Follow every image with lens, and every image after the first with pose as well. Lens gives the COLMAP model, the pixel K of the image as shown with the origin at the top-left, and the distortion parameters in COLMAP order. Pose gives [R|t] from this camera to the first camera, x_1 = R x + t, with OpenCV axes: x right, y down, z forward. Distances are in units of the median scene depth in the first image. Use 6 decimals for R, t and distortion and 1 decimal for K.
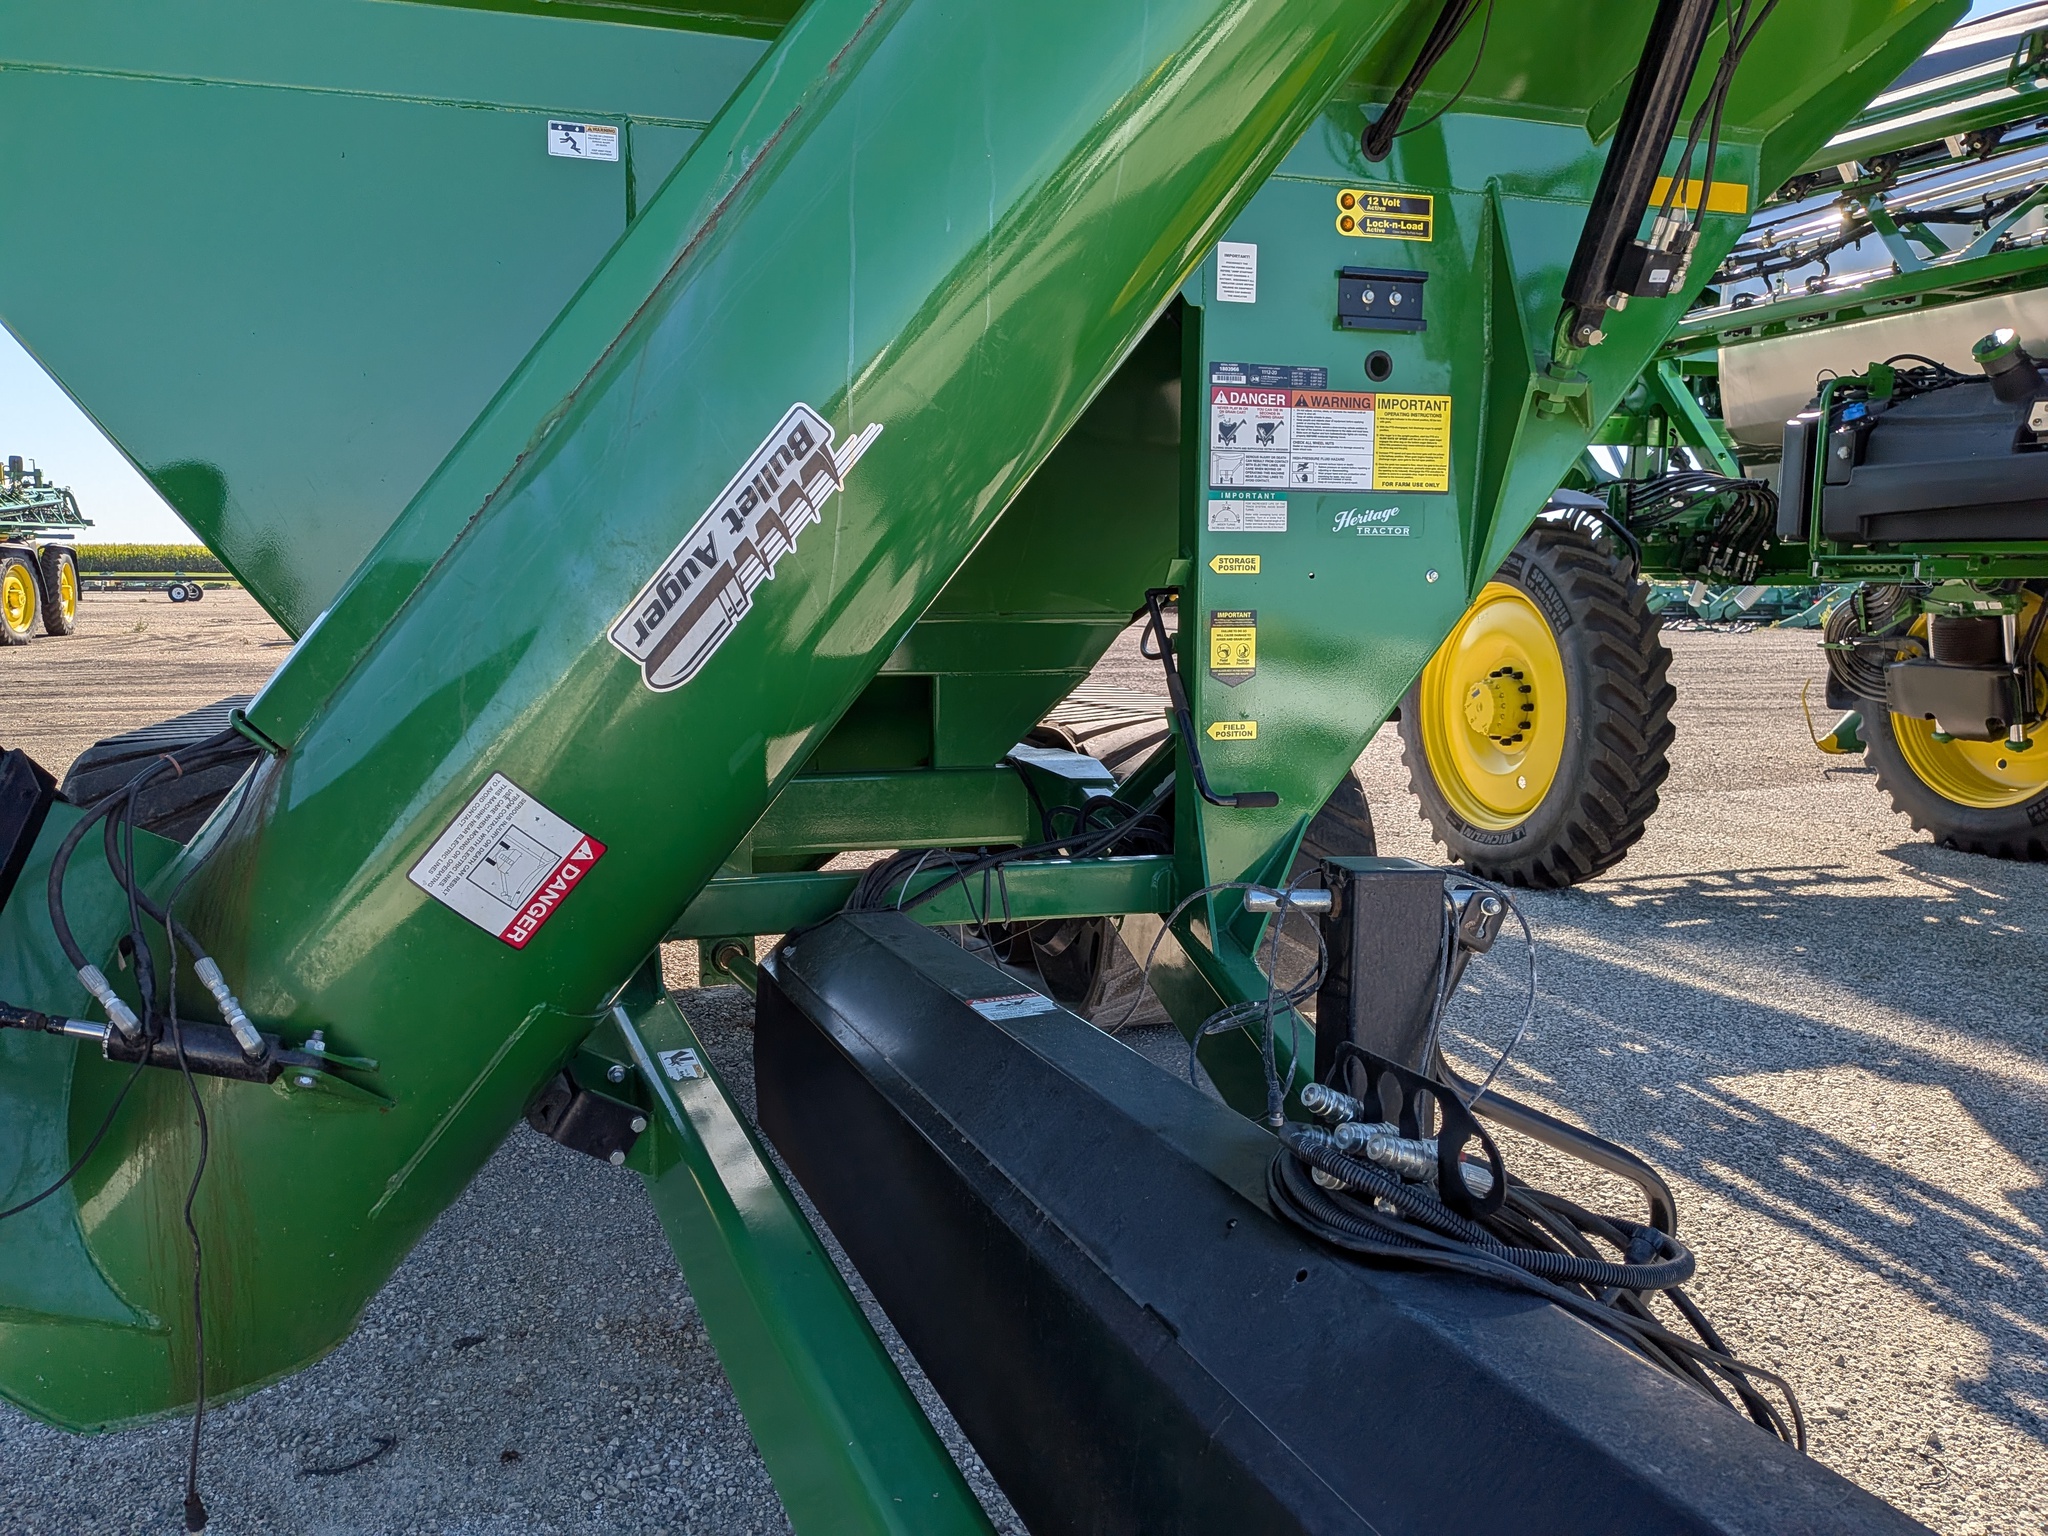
lens RADIAL K [[1507.2, 0, 1008.1], [0, 1507.2, 773.5], [0, 0, 1]] dist [0.086220, -0.142359]
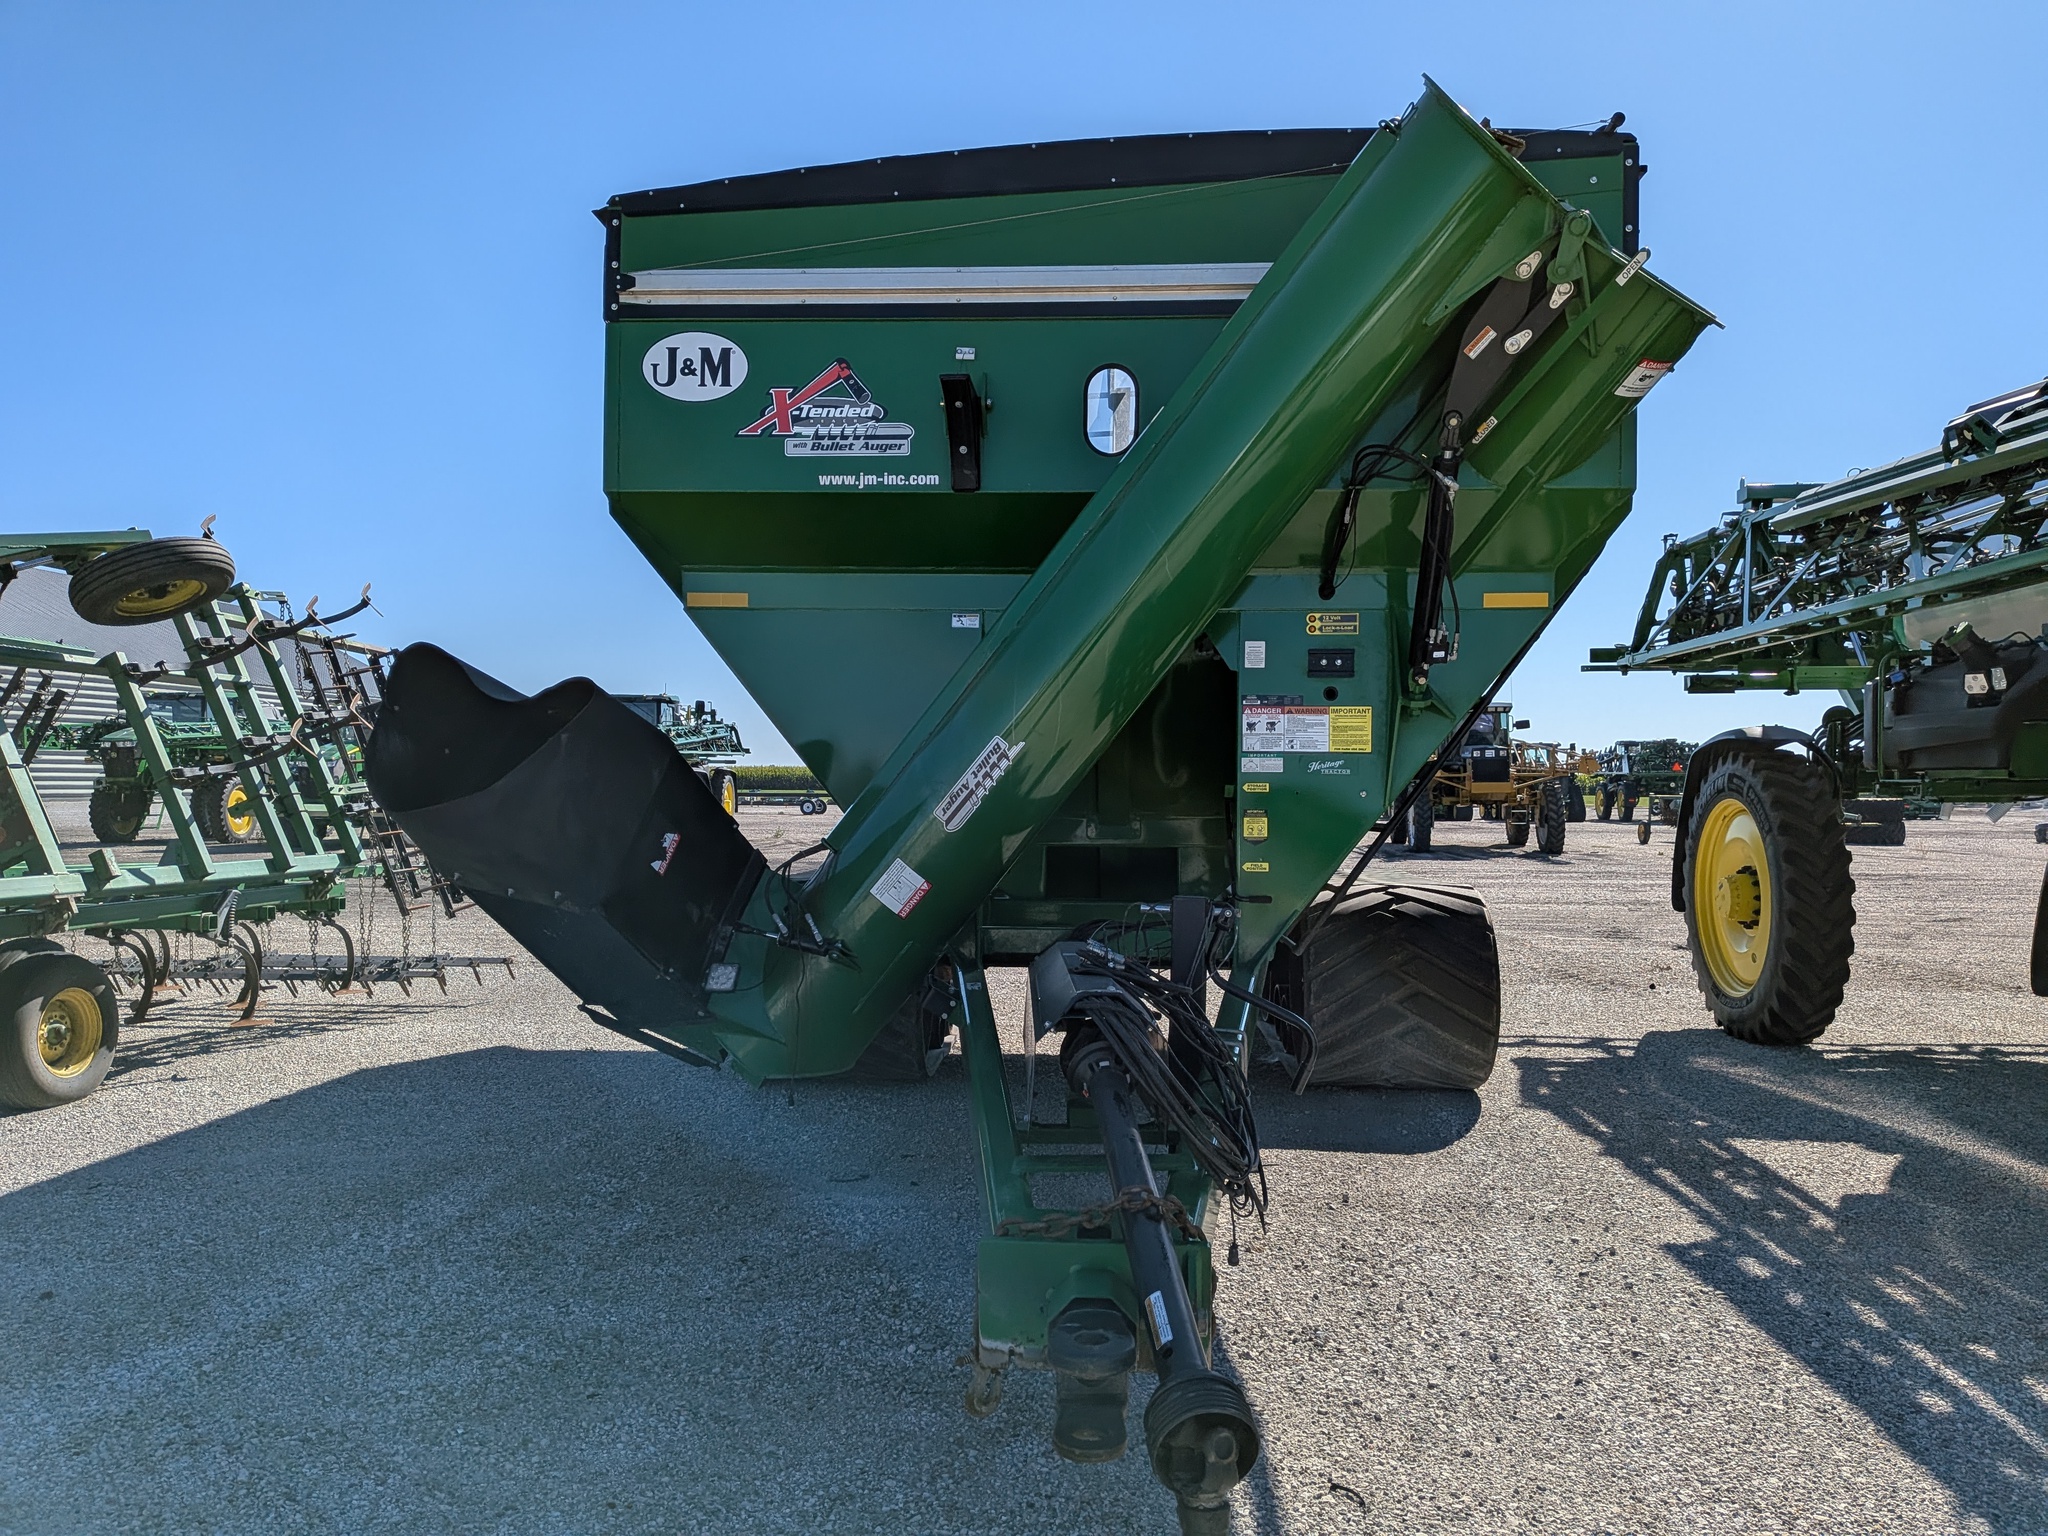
lens RADIAL K [[1559.2, 0, 1083.8], [0, 1559.2, 781.8], [0, 0, 1]] dist [0.109567, -0.176646]
pose [[0.949081, -0.000923, -0.315032, 0.931223], [-0.041888, 0.990747, -0.129096, 0.220597], [0.312236, 0.135719, 0.940260, -1.711771]]
